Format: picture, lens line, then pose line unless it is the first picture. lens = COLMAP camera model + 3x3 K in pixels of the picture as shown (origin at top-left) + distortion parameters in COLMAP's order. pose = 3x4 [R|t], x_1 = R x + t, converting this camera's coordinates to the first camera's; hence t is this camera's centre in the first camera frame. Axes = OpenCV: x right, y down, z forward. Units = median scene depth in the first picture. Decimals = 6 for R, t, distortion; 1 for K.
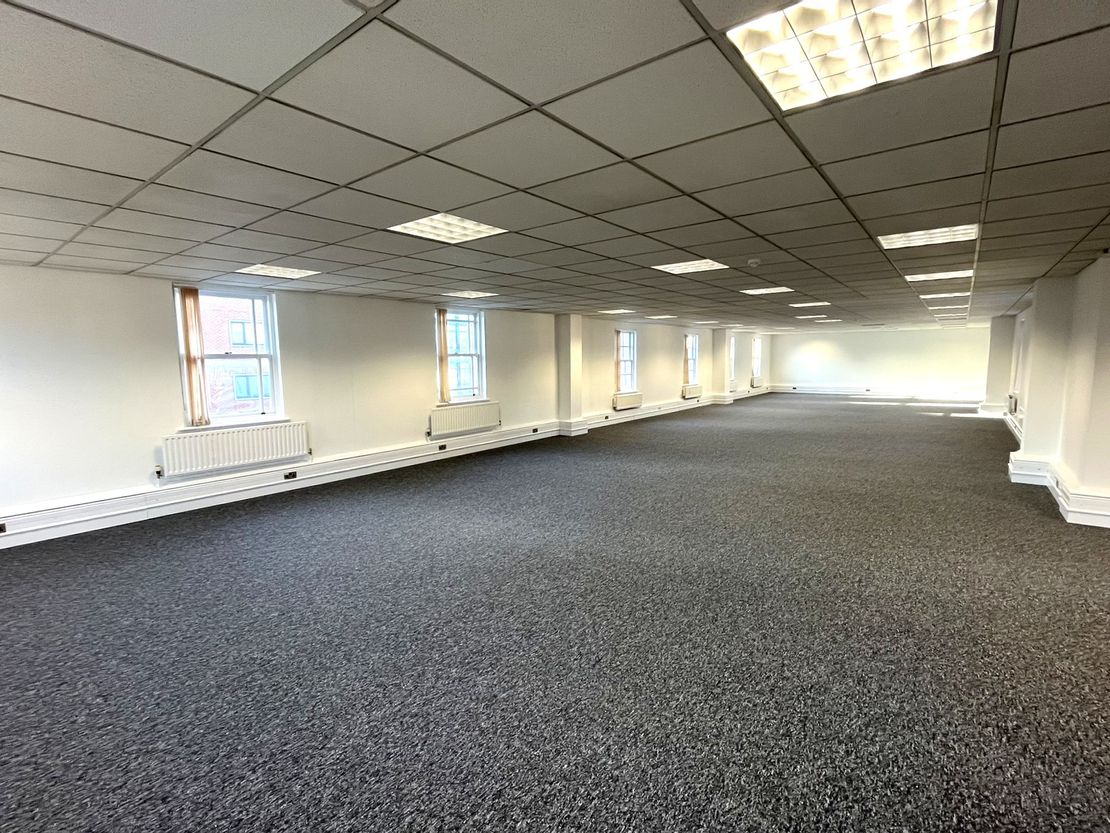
lens RADIAL K [[514.9, 0, 546.2], [0, 514.9, 414.8], [0, 0, 1]] dist [-0.002547, -0.000280]
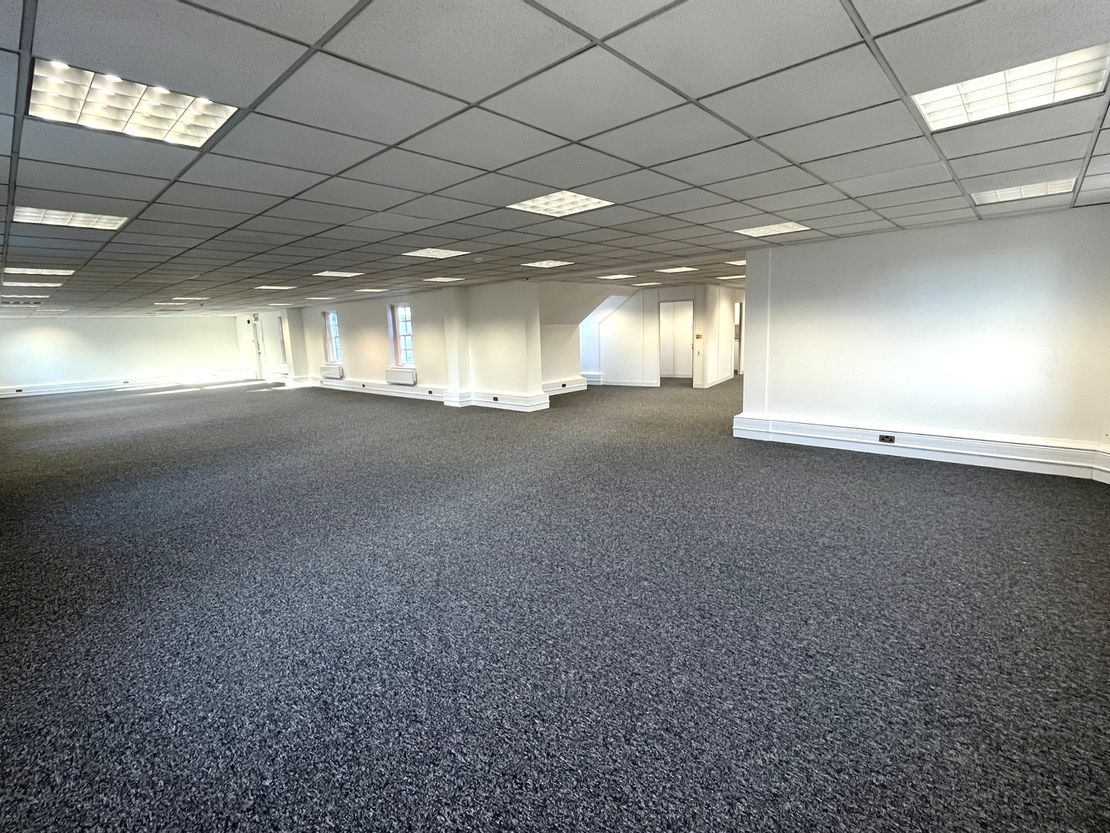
lens RADIAL K [[514.9, 0, 546.2], [0, 514.9, 414.8], [0, 0, 1]] dist [-0.002547, -0.000280]
pose [[0.082396, -0.156007, 0.984313, -1.230588], [0.143278, 0.979266, 0.143214, -0.078465], [-0.986247, 0.129230, 0.103040, 0.881712]]
